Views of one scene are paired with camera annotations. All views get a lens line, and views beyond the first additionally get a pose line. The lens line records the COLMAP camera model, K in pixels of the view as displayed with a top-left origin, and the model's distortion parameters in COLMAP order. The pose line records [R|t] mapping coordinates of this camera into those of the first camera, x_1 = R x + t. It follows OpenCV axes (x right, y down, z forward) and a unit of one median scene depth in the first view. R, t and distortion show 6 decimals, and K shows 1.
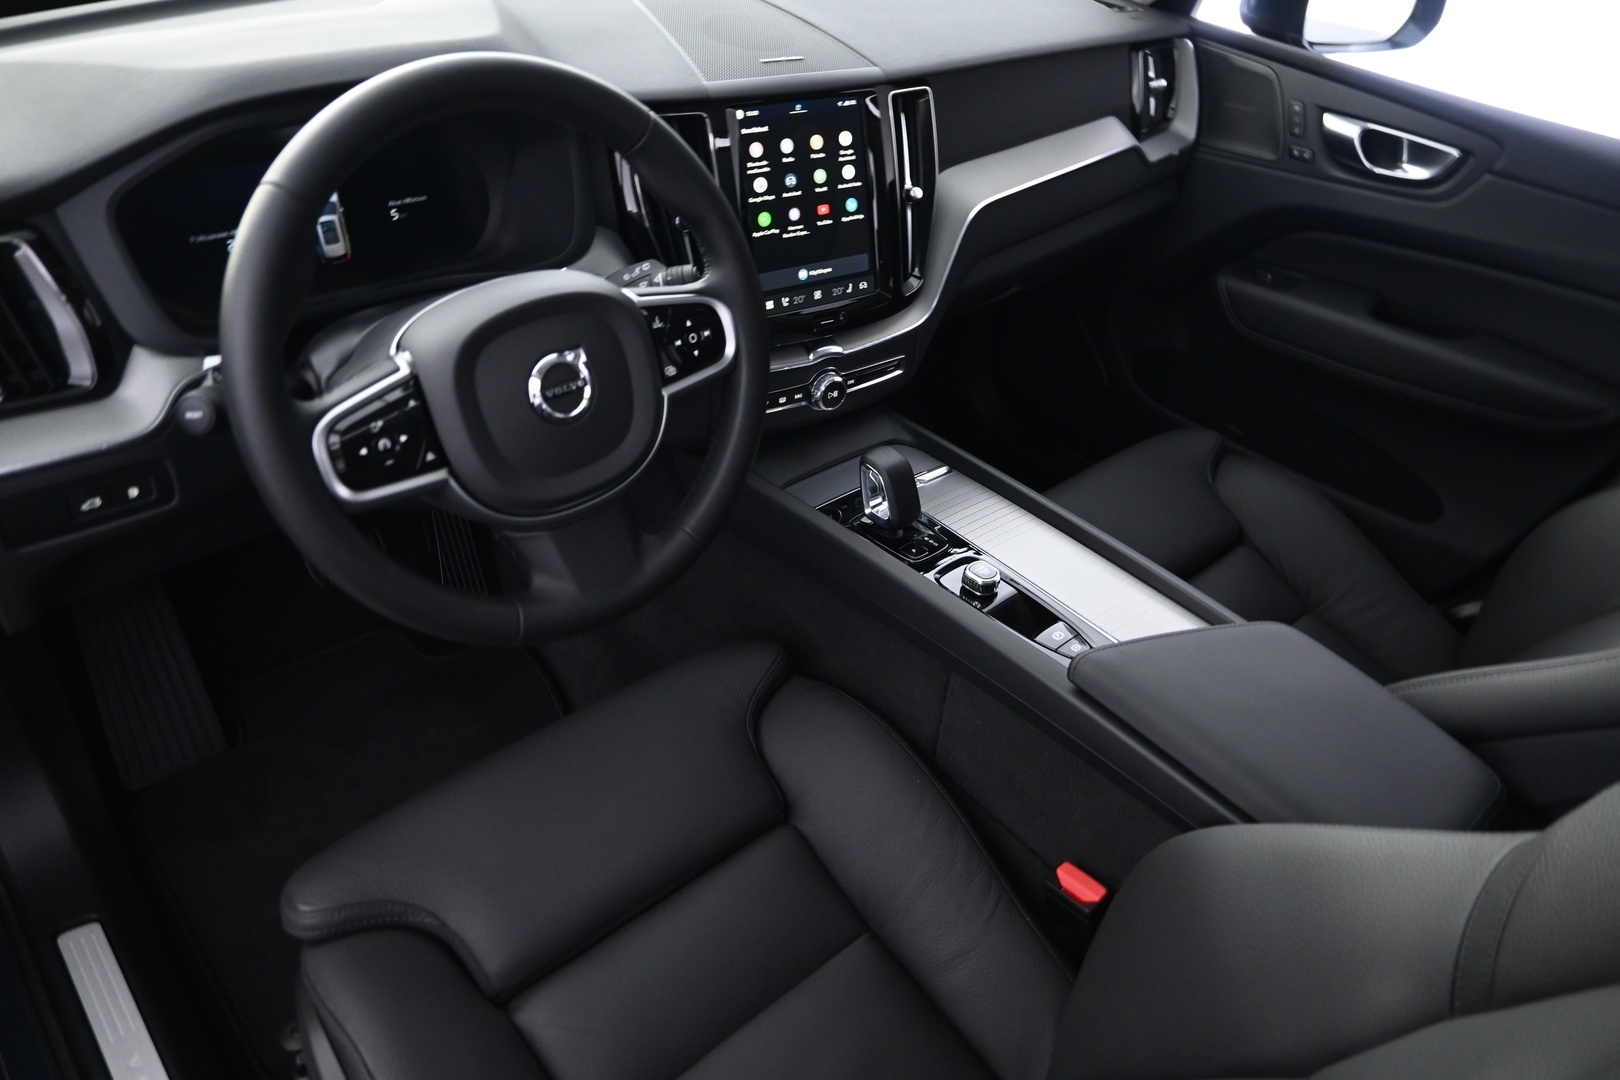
lens RADIAL K [[1107.0, 0, 803.6], [0, 1107.0, 537.9], [0, 0, 1]] dist [0.008960, -0.005896]
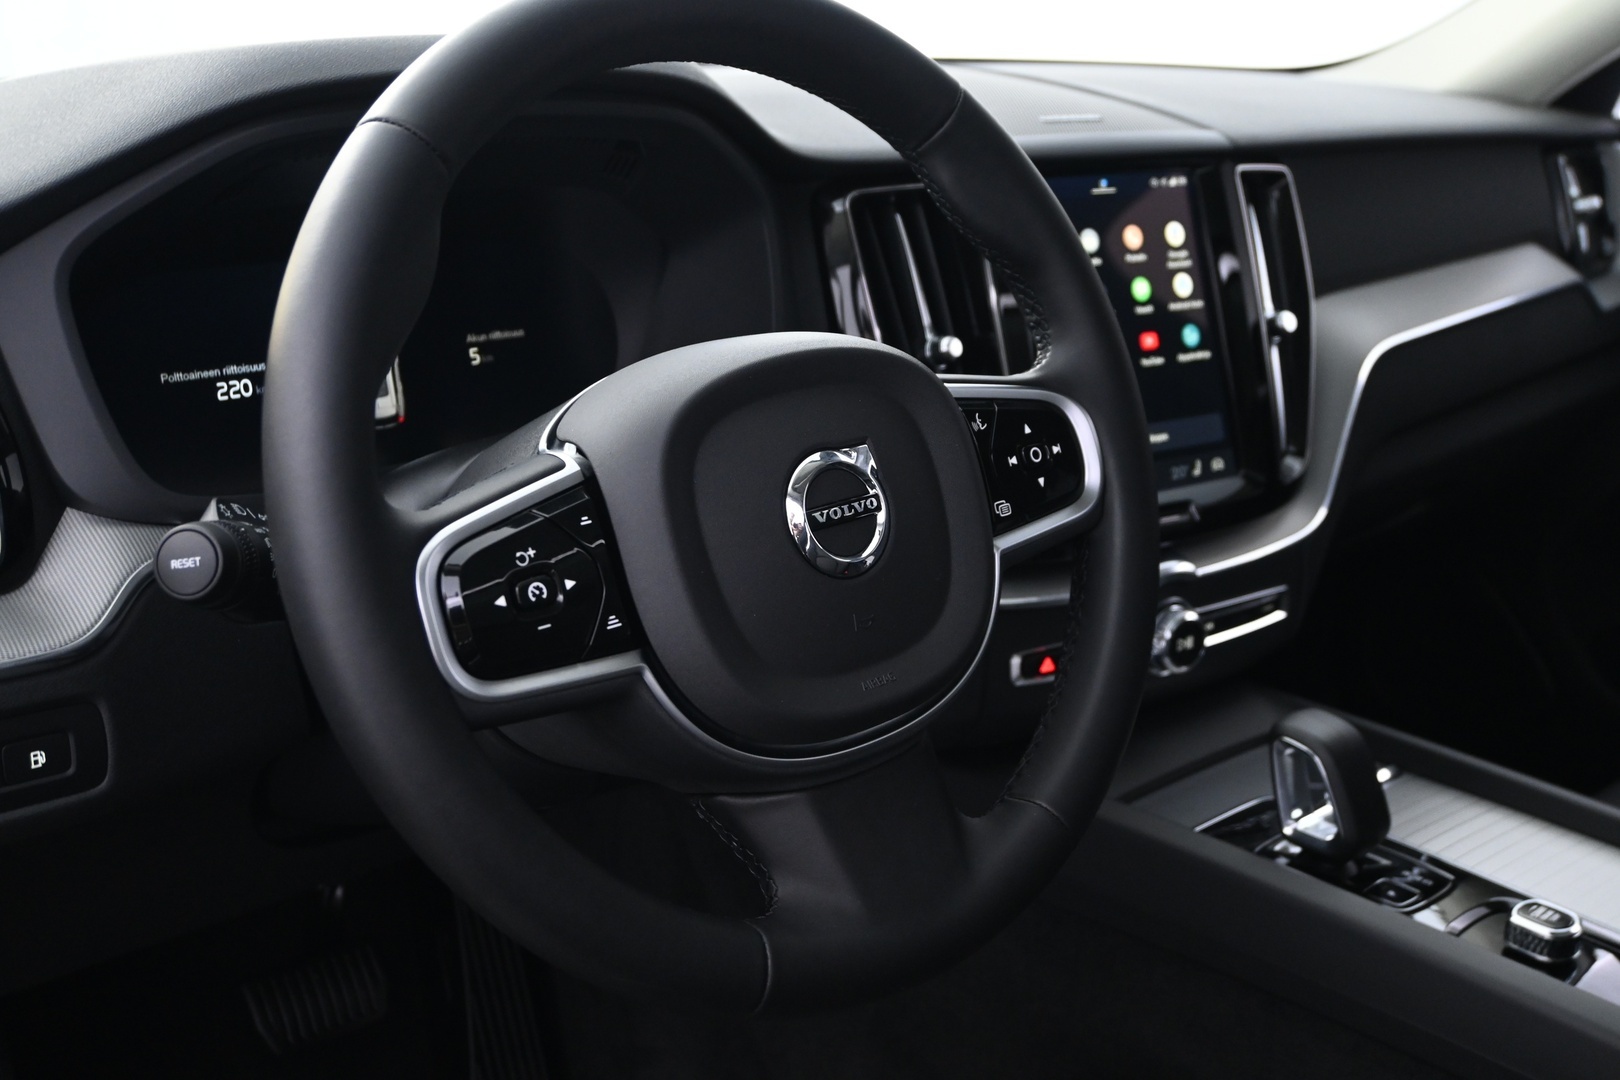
lens RADIAL K [[1657.2, 0, 817.1], [0, 1657.2, 540.3], [0, 0, 1]] dist [-0.003148, 0.000000]
pose [[0.997614, -0.052120, -0.045283, -0.145427], [0.035197, 0.948143, -0.315890, 0.101134], [0.059399, 0.313542, 0.947715, 0.177876]]
